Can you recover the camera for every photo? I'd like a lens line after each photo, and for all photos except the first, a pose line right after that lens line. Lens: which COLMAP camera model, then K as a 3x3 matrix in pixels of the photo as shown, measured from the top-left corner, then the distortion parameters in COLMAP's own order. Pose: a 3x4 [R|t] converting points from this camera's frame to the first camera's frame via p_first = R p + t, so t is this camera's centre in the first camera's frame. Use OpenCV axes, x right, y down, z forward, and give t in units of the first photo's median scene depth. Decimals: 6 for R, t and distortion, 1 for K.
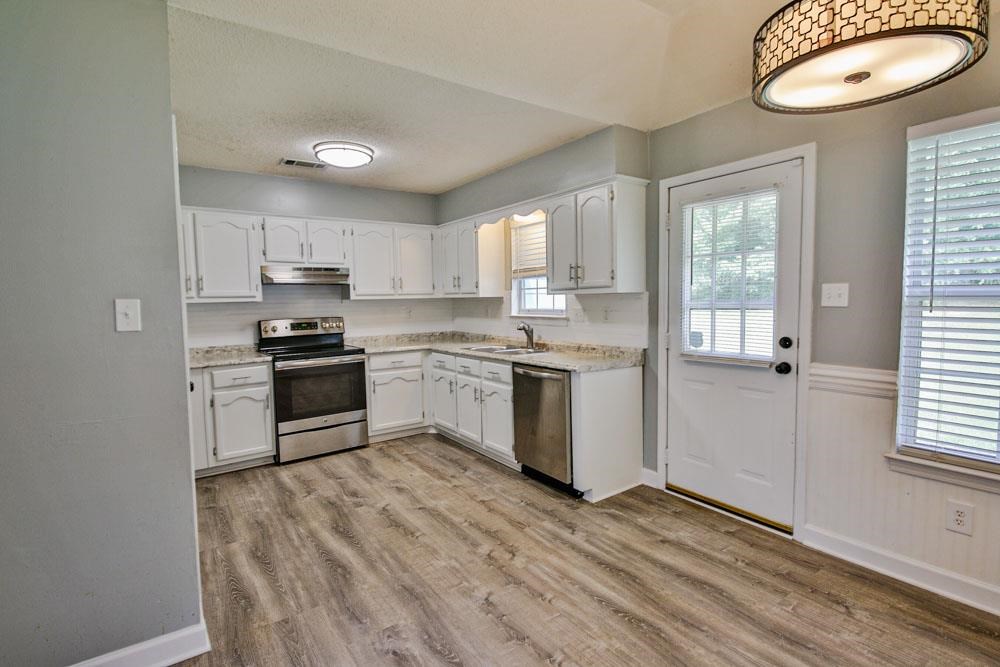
lens RADIAL K [[468.6, 0, 501.0], [0, 468.6, 326.8], [0, 0, 1]] dist [-0.017466, -0.000867]
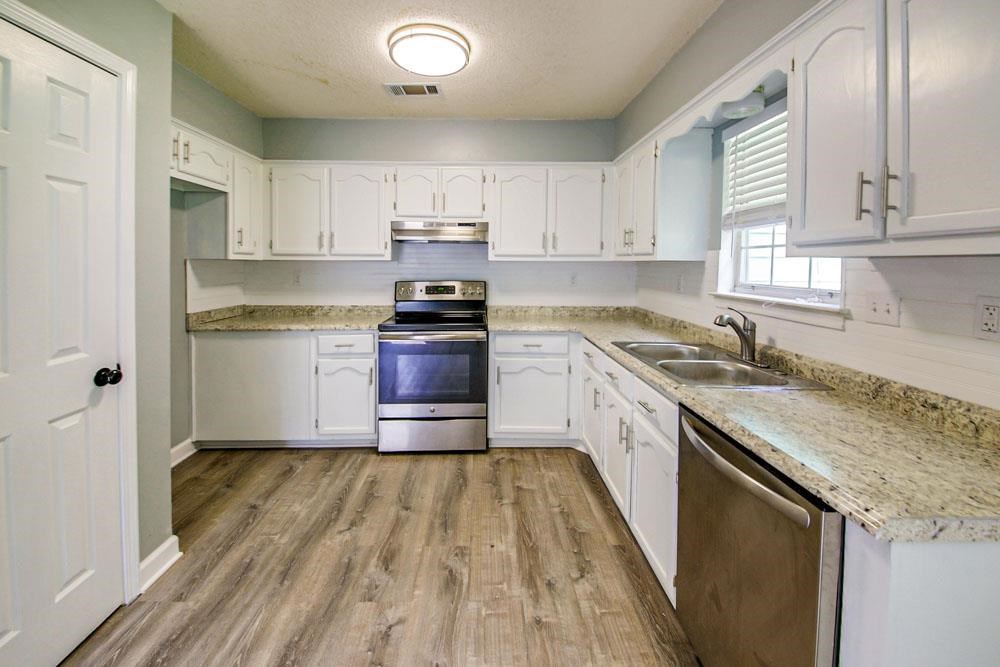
lens RADIAL K [[389.9, 0, 481.1], [0, 389.9, 273.6], [0, 0, 1]] dist [-0.008374, -0.001292]
pose [[0.816059, 0.037121, -0.576776, 0.072350], [-0.053851, 0.998478, -0.011930, -0.031579], [0.575455, 0.040796, 0.816815, 0.519702]]
